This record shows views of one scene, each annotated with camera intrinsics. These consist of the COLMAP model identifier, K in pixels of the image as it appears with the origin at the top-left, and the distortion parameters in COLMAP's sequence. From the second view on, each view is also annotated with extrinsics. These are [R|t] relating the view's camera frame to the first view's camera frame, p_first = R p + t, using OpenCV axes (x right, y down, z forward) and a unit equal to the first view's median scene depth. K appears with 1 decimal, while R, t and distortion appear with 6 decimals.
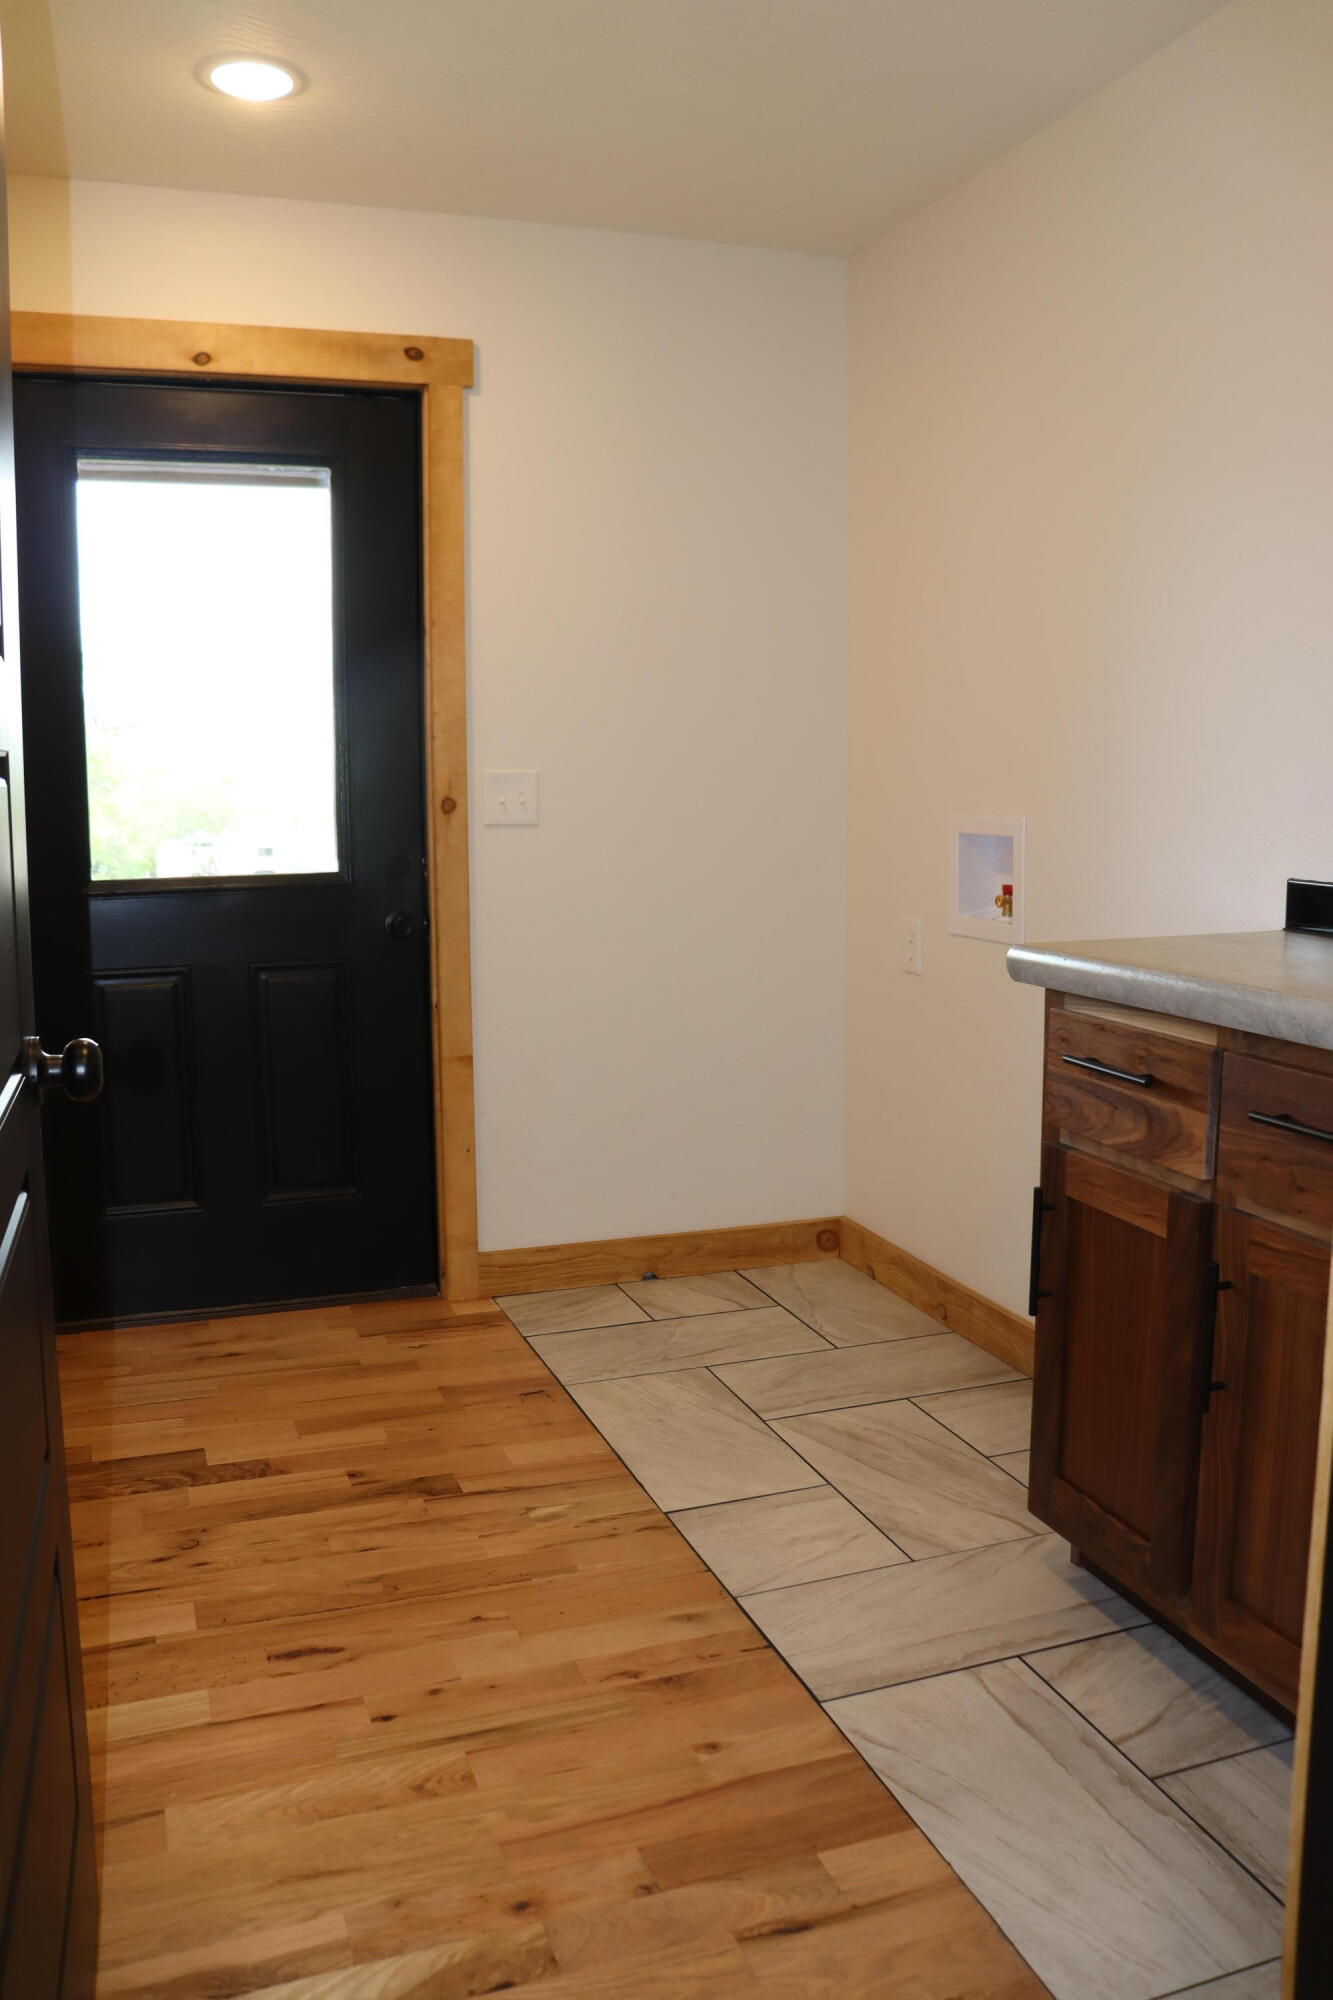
lens RADIAL K [[1625.0, 0, 685.3], [0, 1625.0, 973.5], [0, 0, 1]] dist [-0.175229, 0.140037]
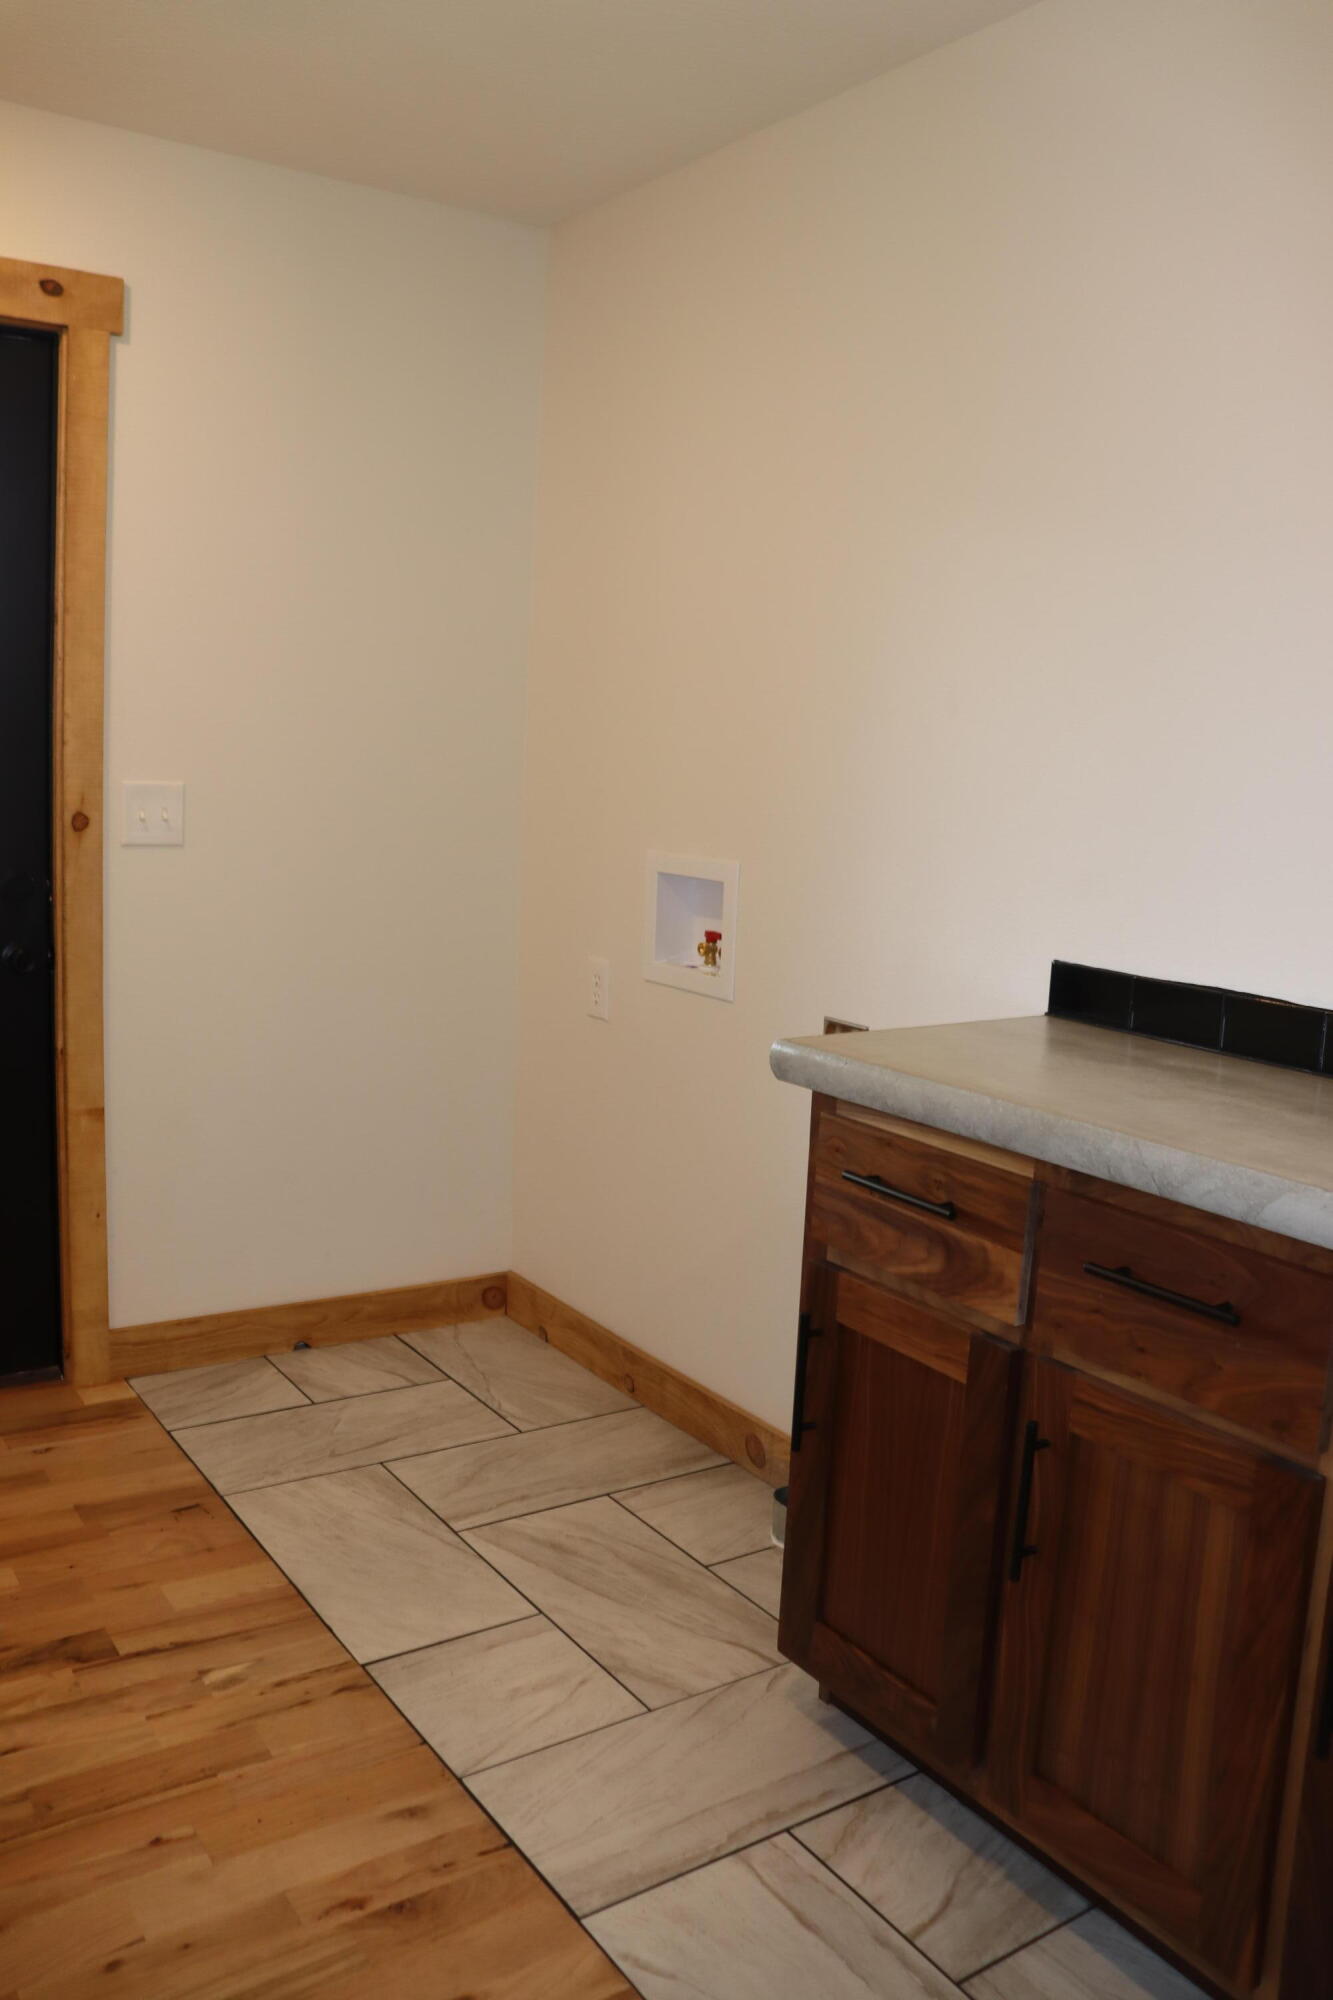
lens RADIAL K [[1625.0, 0, 694.9], [0, 1625.0, 976.5], [0, 0, 1]] dist [-0.175229, 0.140037]
pose [[0.965941, 0.013551, 0.258409, -0.058741], [-0.019391, 0.999611, 0.020064, -0.055728], [-0.258037, -0.024392, 0.965827, 0.118732]]
